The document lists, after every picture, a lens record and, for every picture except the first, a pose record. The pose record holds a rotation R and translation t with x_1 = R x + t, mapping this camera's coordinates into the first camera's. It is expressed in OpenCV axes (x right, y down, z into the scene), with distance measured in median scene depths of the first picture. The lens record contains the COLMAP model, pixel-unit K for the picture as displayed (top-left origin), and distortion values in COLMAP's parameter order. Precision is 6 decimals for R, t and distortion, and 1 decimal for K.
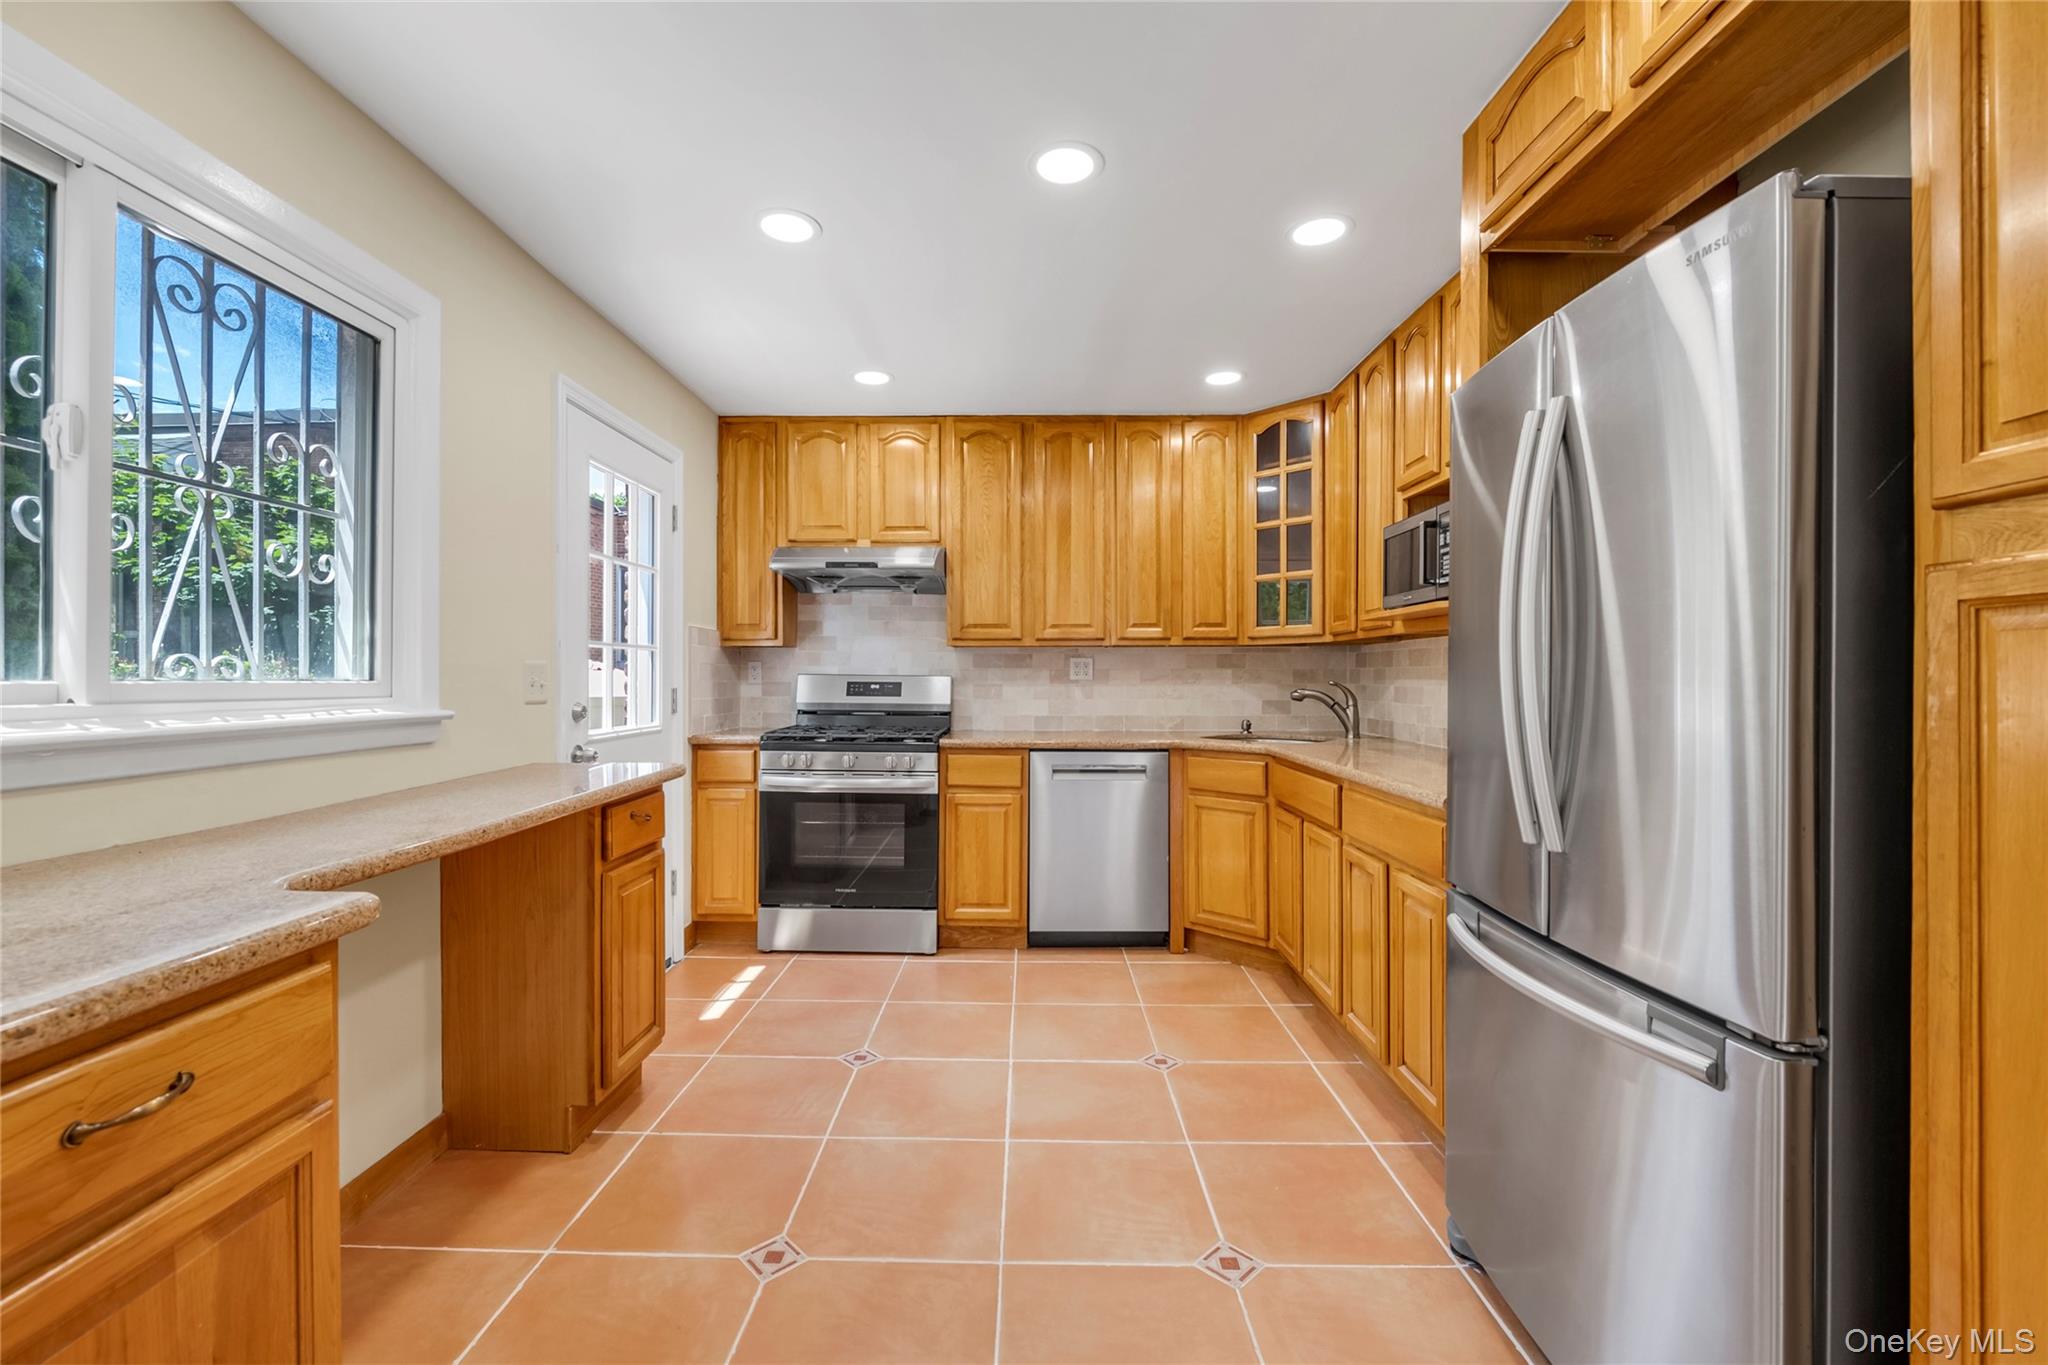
lens RADIAL K [[804.8, 0, 1019.5], [0, 804.8, 677.4], [0, 0, 1]] dist [-0.010227, -0.000037]
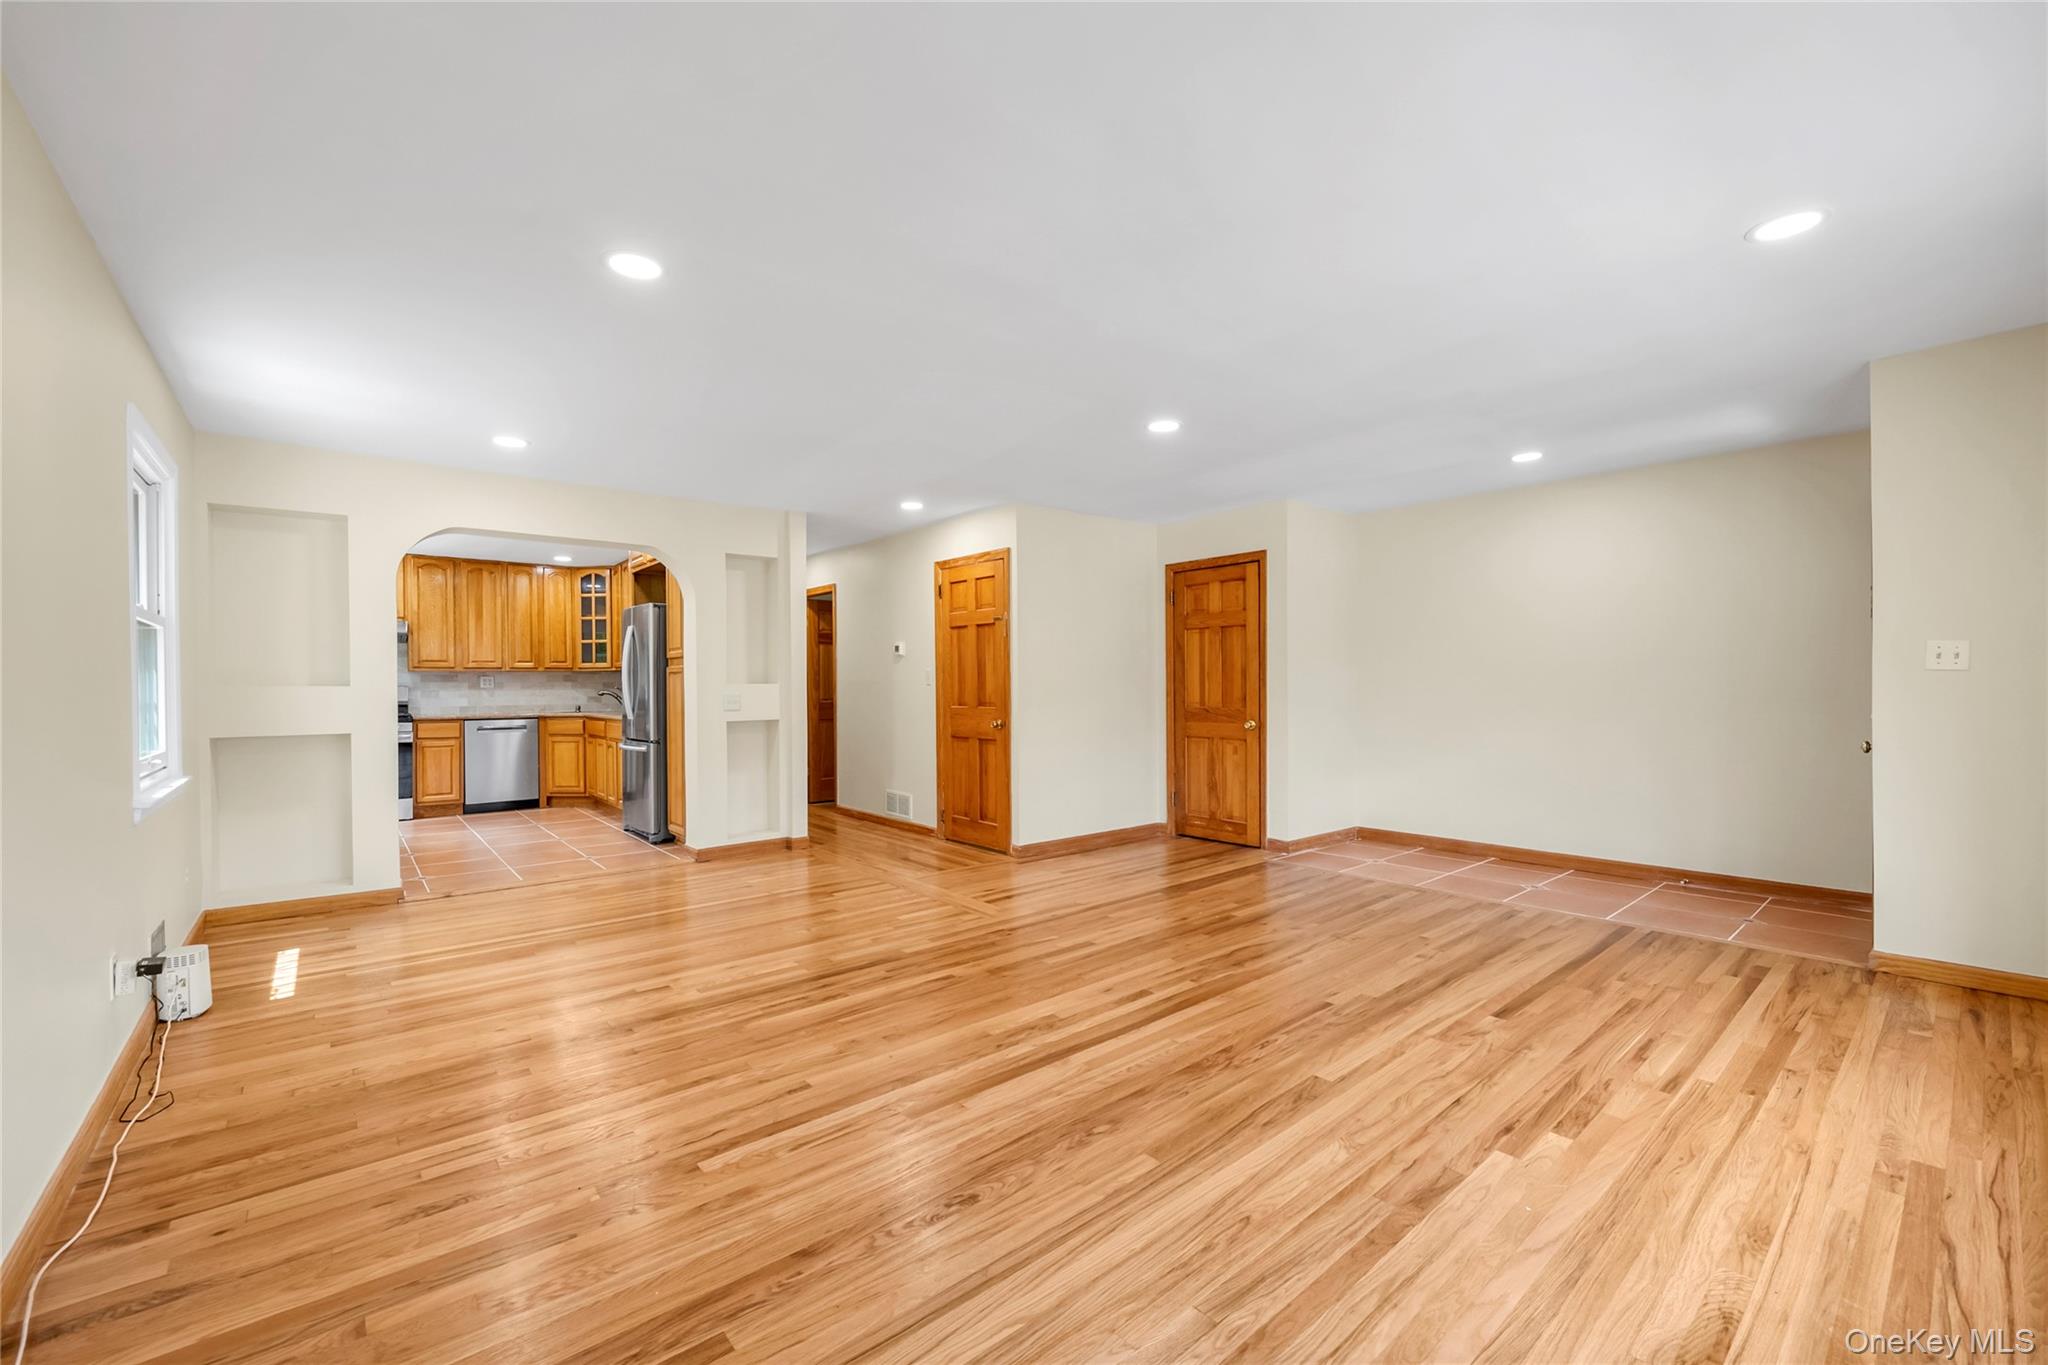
lens RADIAL K [[836.0, 0, 1022.1], [0, 836.0, 684.9], [0, 0, 1]] dist [0.007264, 0.000380]
pose [[0.753989, -0.007473, 0.656845, -0.319085], [0.014510, 0.999881, -0.005281, 0.028468], [-0.656727, 0.013512, 0.754007, -1.589083]]
